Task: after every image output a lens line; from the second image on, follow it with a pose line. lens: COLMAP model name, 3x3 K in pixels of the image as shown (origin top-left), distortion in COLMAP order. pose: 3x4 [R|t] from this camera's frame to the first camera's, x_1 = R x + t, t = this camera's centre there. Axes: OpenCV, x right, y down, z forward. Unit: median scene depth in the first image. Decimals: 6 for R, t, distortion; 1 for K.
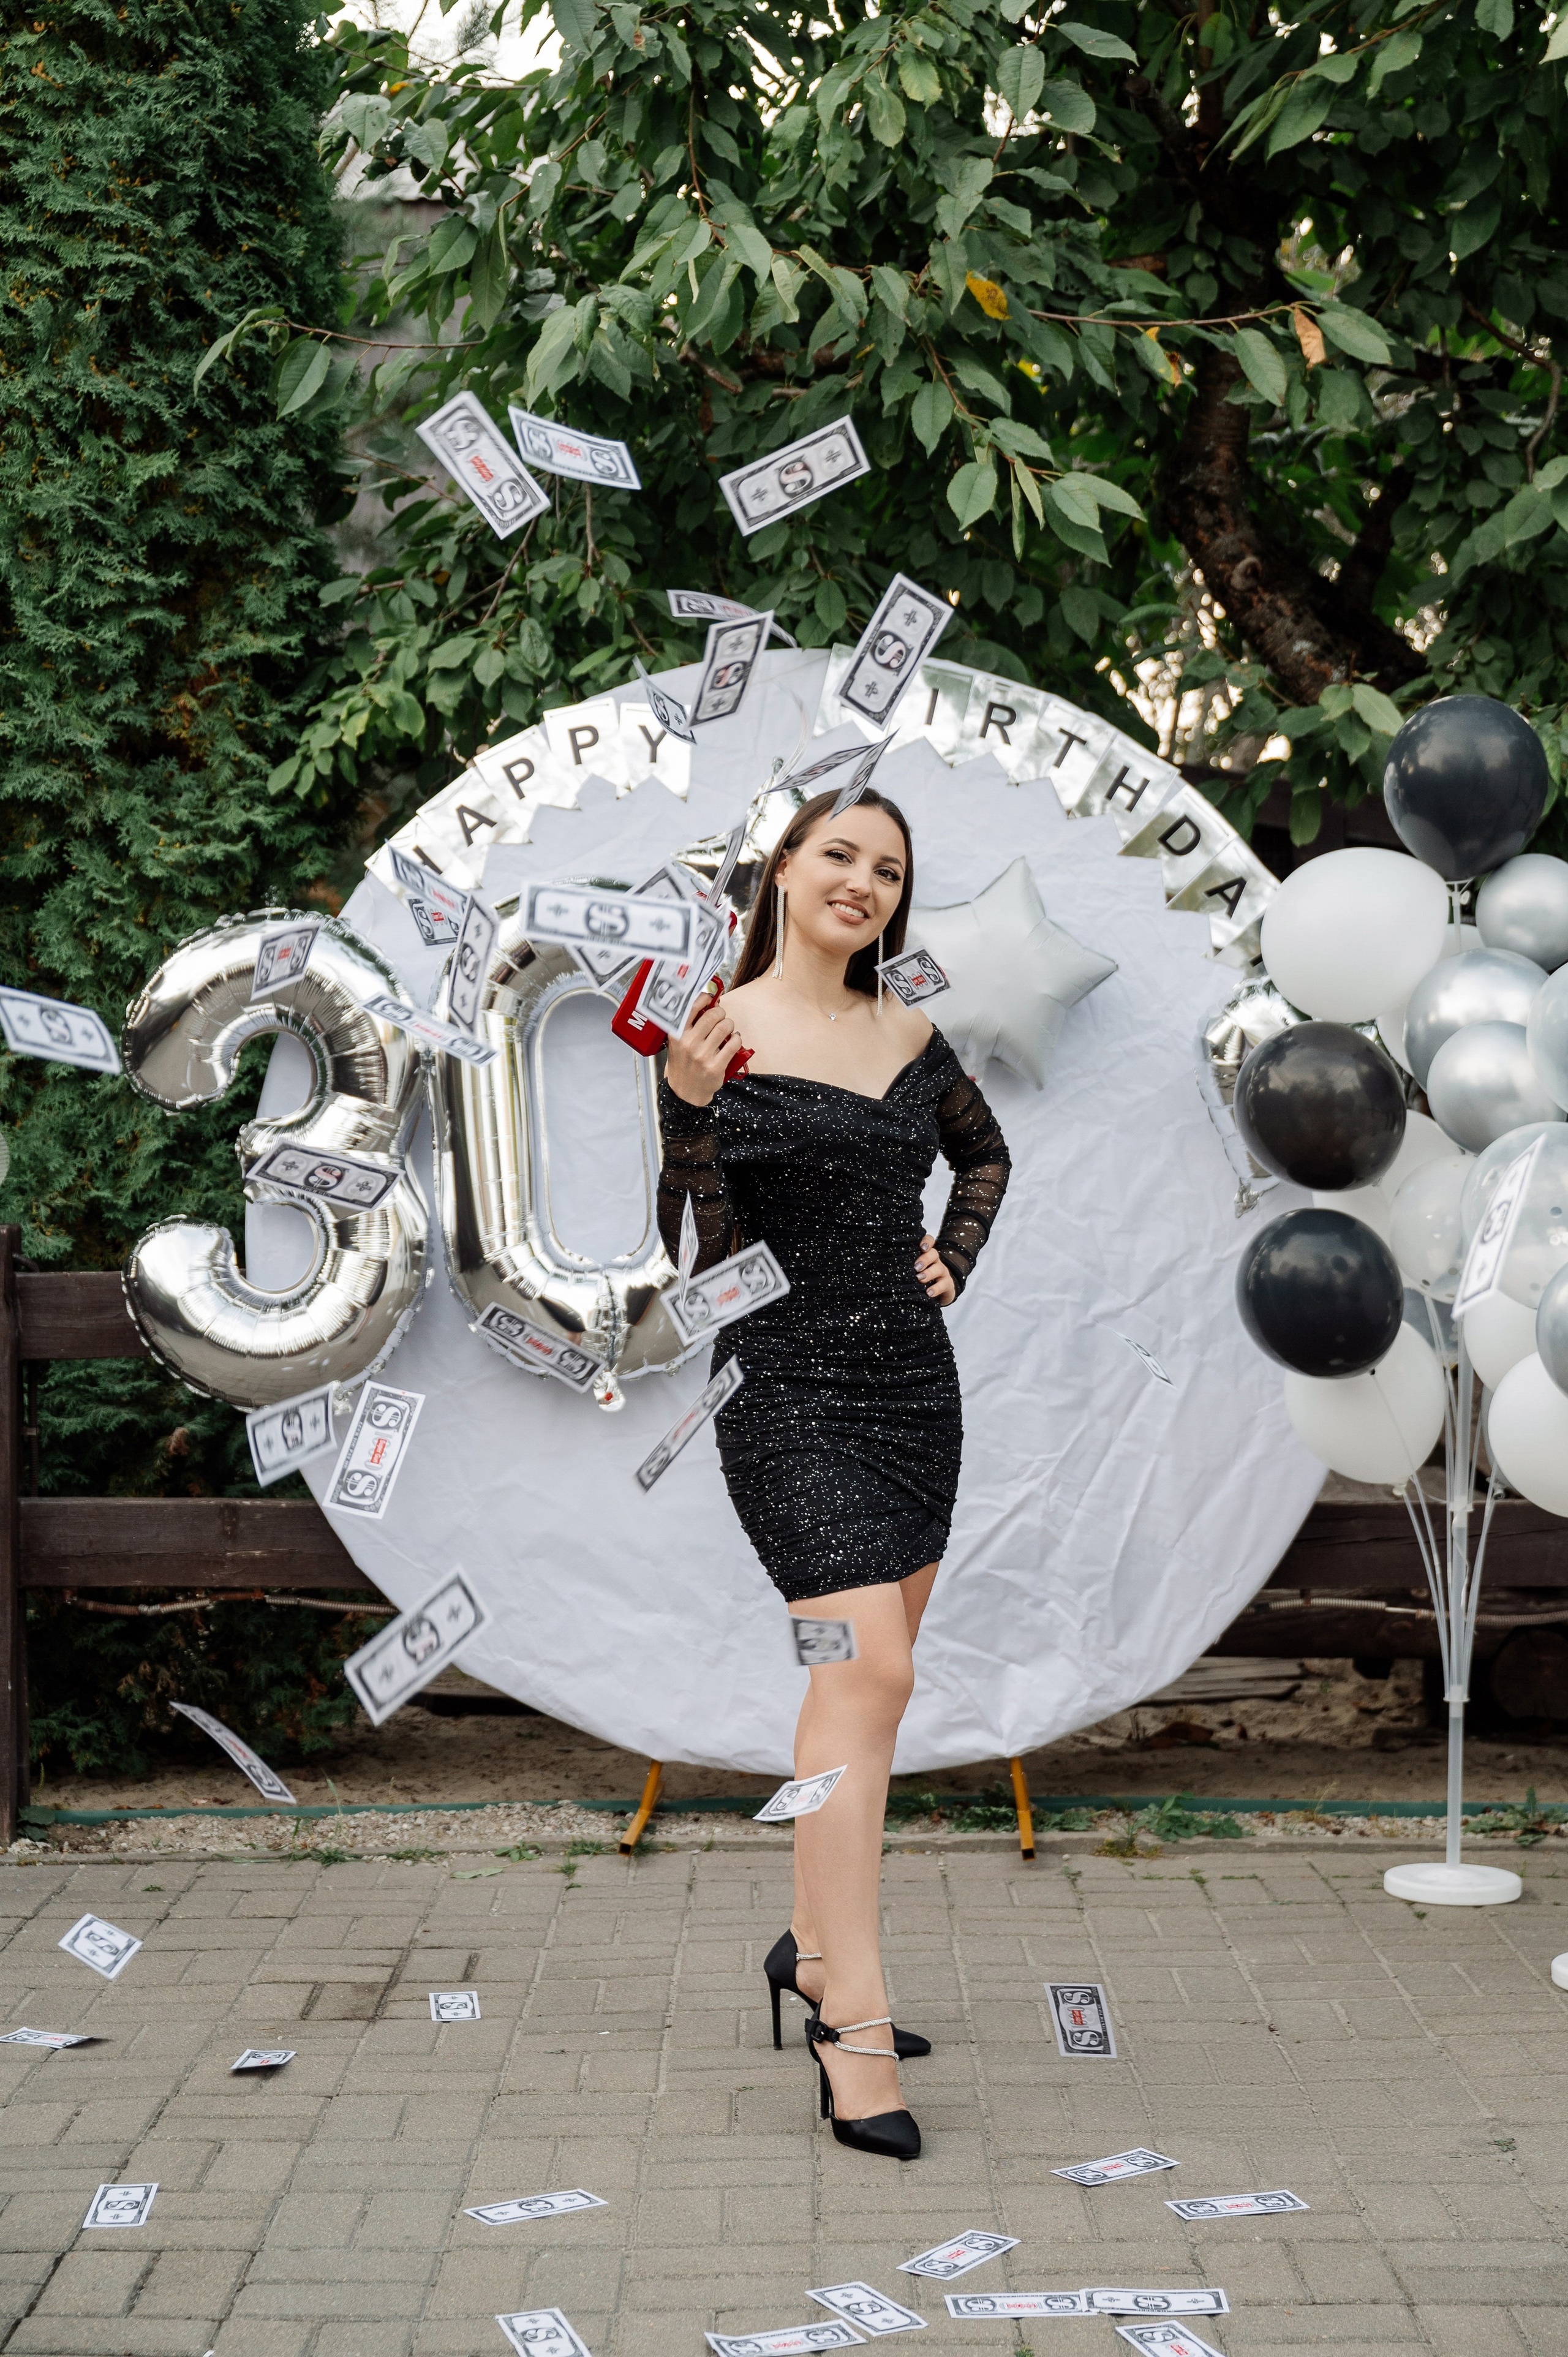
lens RADIAL K [[3355.6, 0, 802.1], [0, 3355.6, 1178.8], [0, 0, 1]] dist [-0.018006, 0.000000]
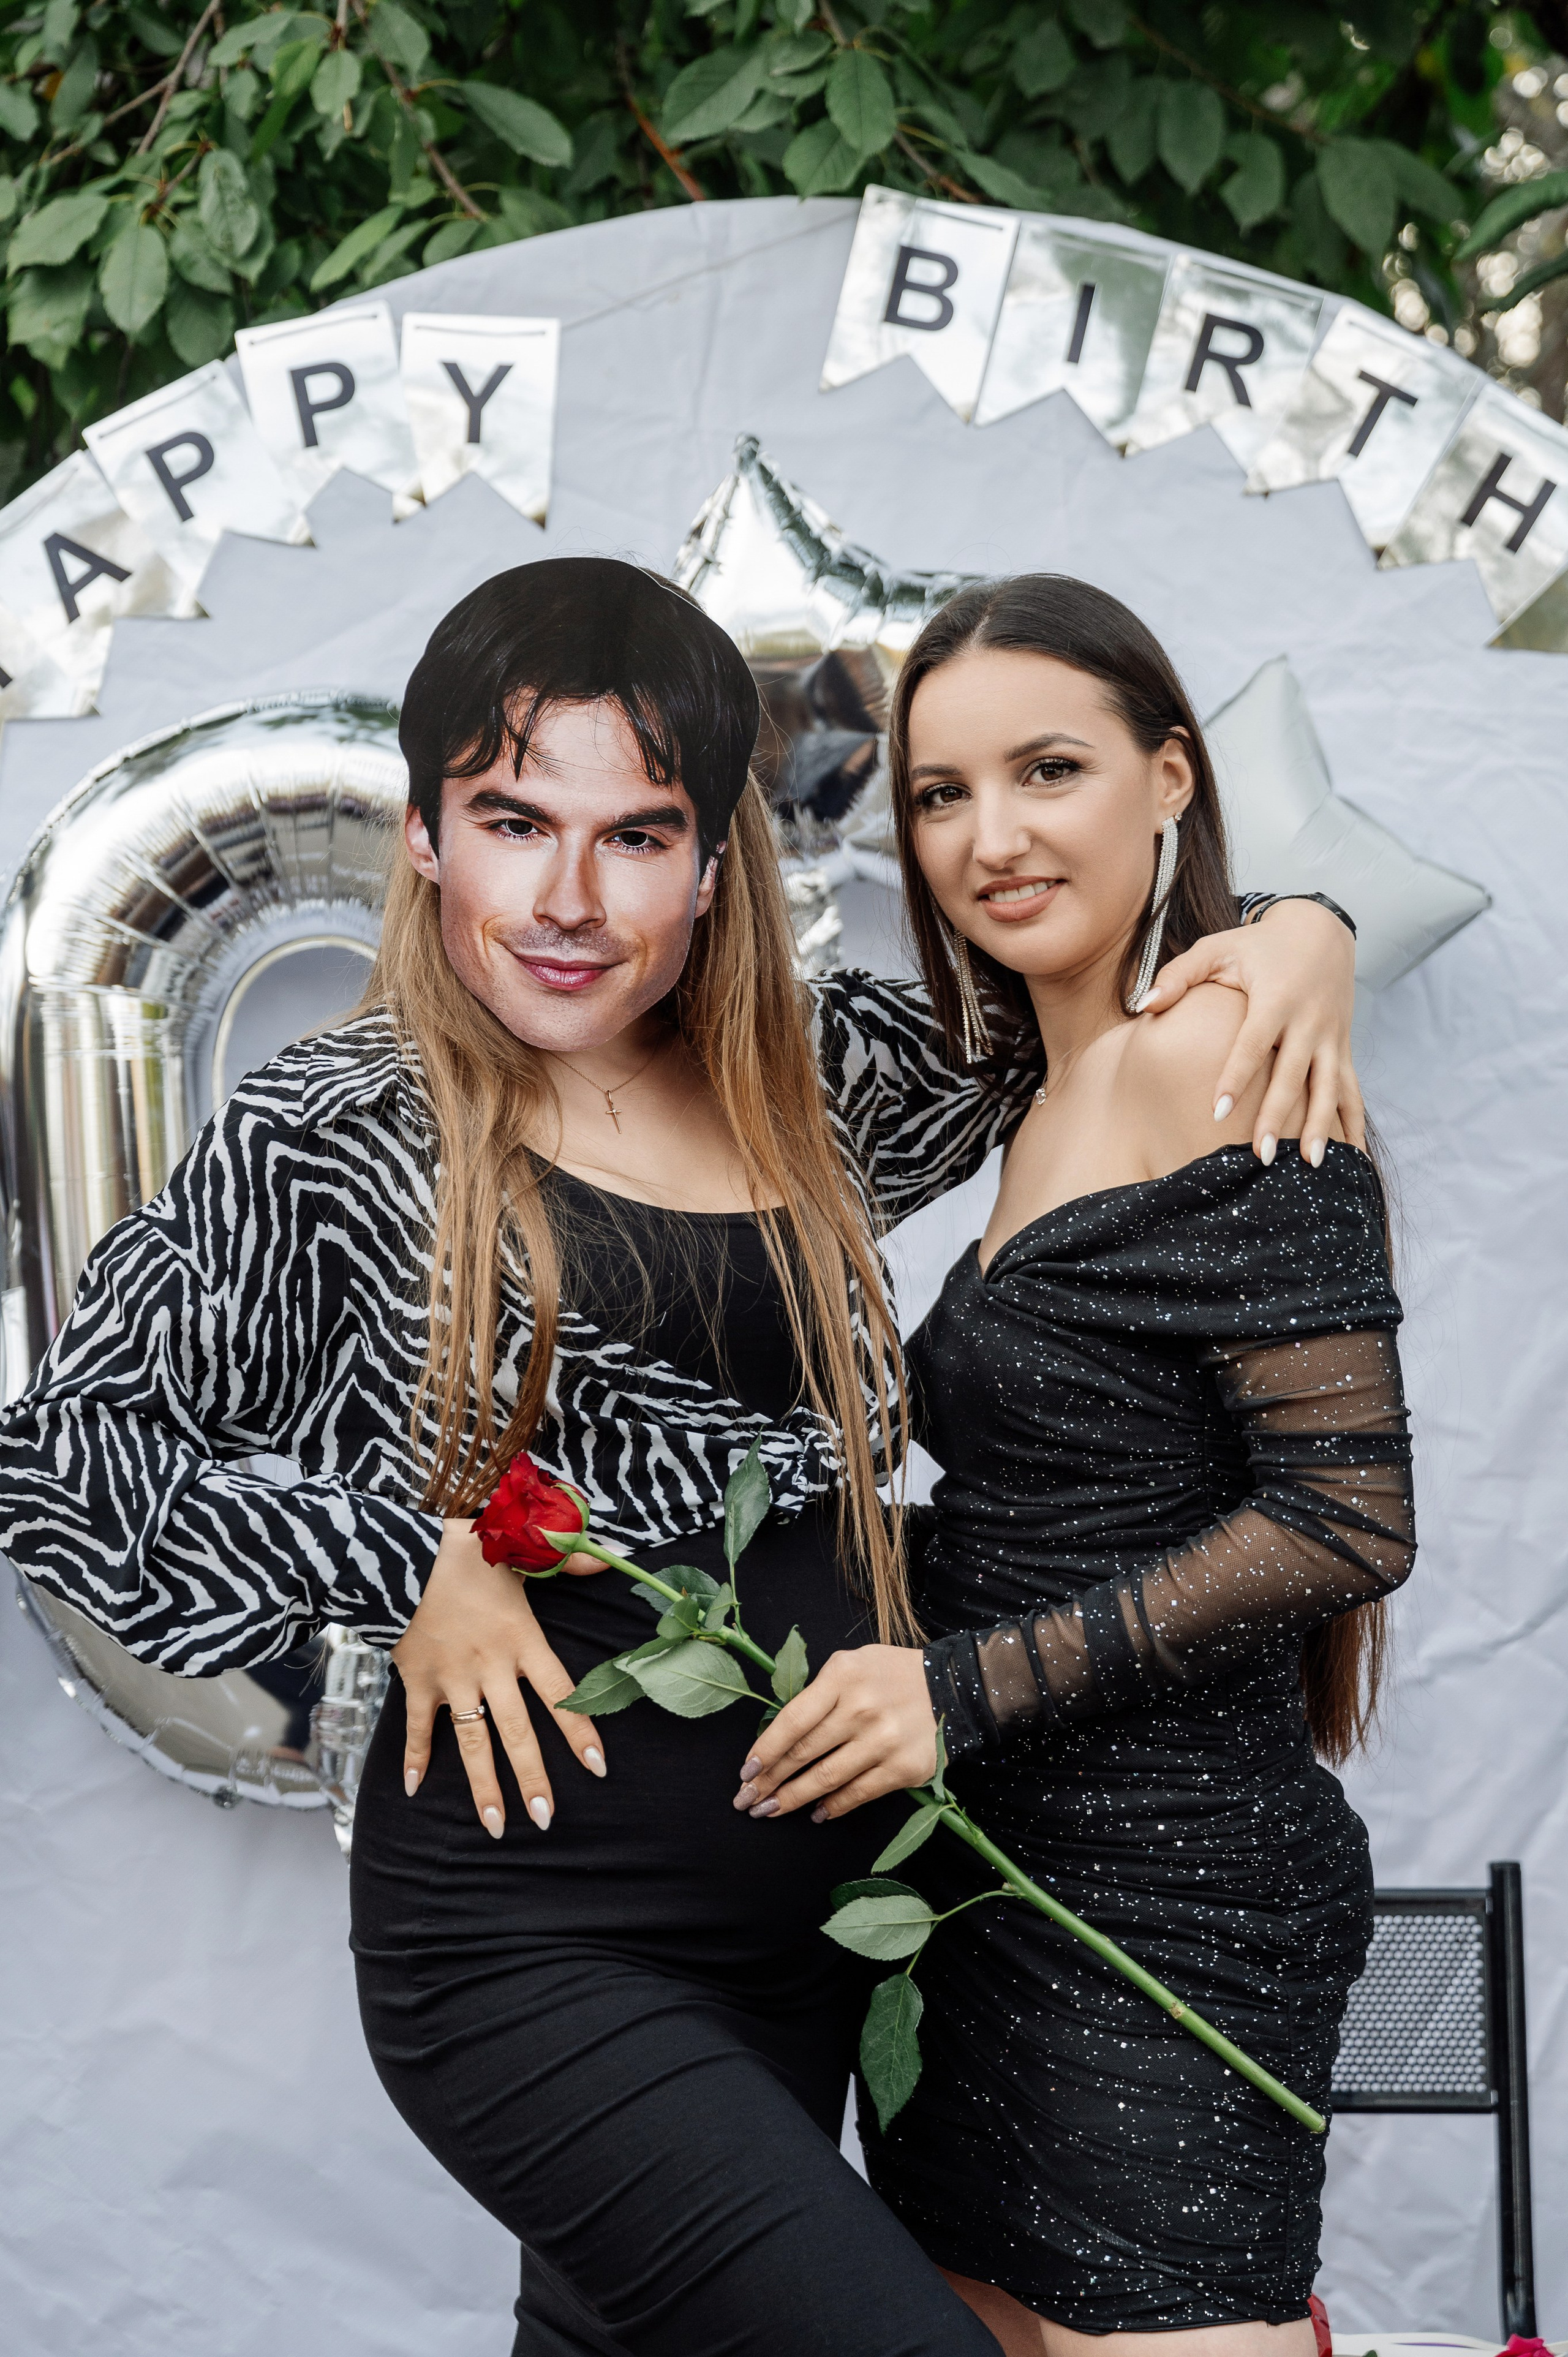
lens RADIAL K [[4354.0, 0, 763.7], [0, 4354.0, 1155.4], [0, 0, 1]] dist [-0.005550, 0.000000]
pose [[0.999981, 0.006157, 0.000148, -0.004493], [-0.006156, 0.999959, -0.006655, -0.022376], [-0.000189, 0.006654, 0.999978, 0.395671]]
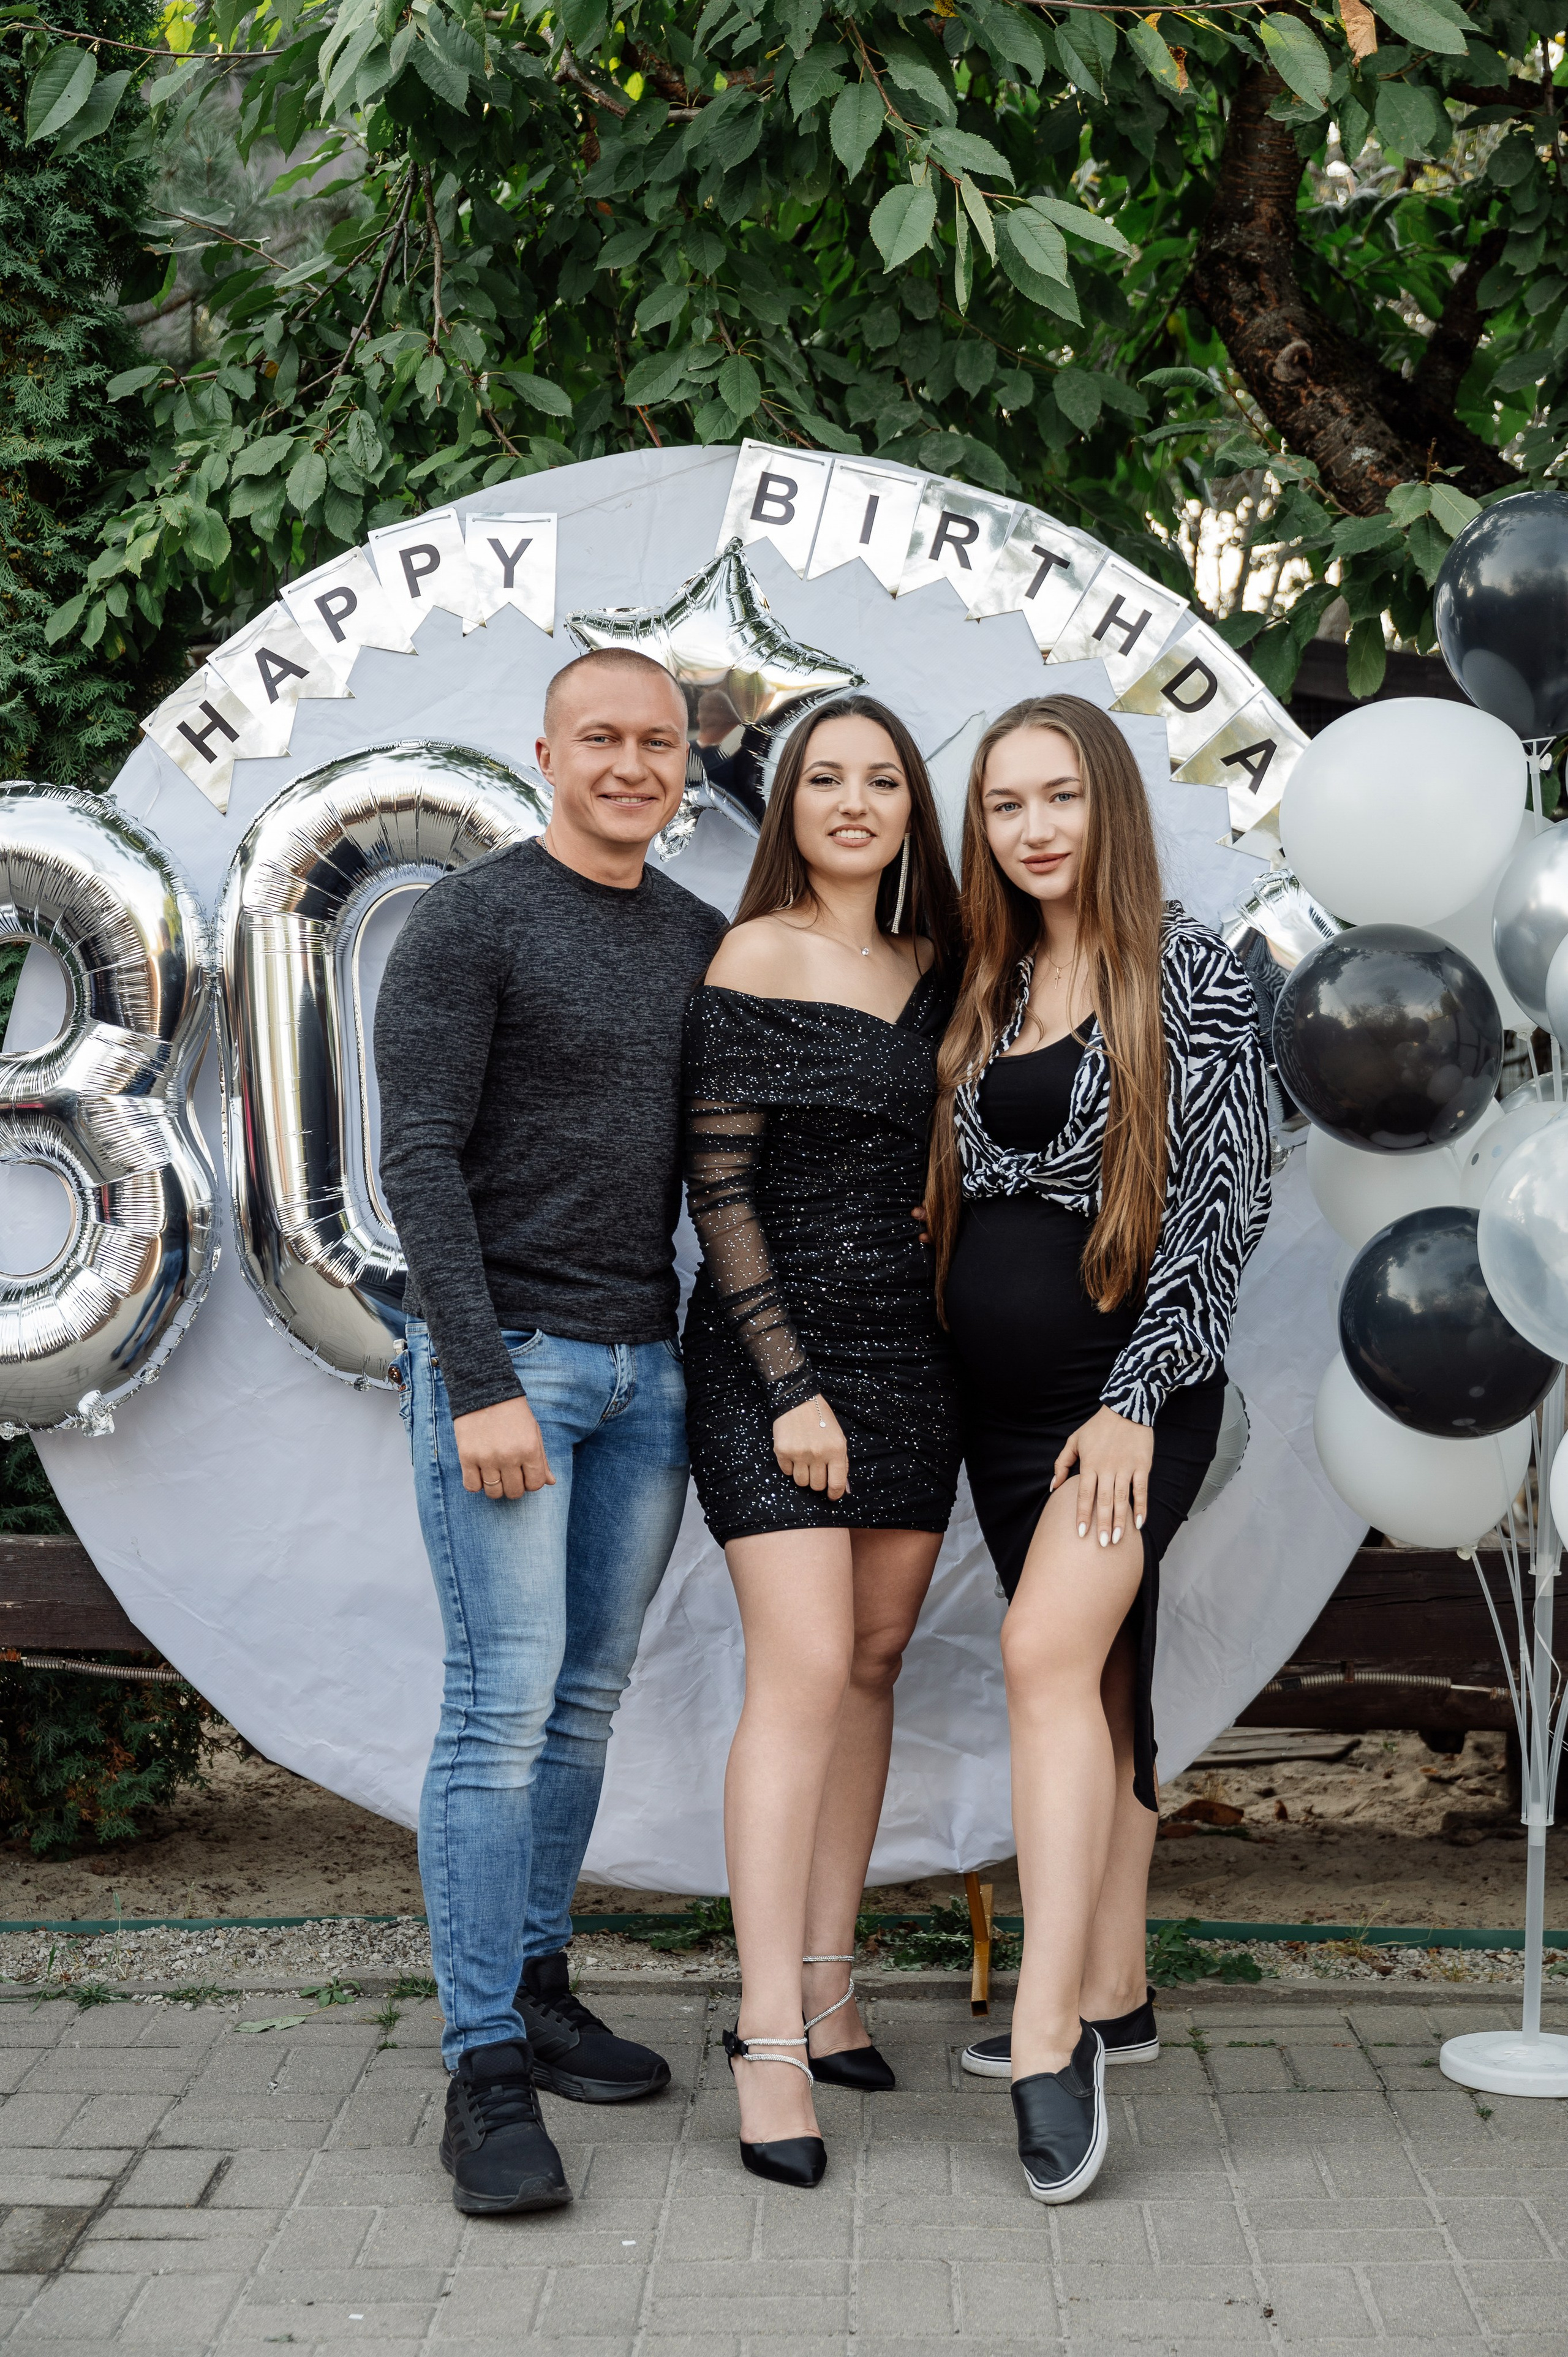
lens RADIAL K [[3480.6, 0, 800.3], [0, 3480.6, 1204.8], [0, 0, 1]] dist [-0.022437, 0.000000]
pose [[0.999592, 0.004396, -0.028206, 0.044624], [-0.003526, 0.999519, 0.030800, -0.007539], [0.028328, -0.030688, 0.999128, 0.189810]]
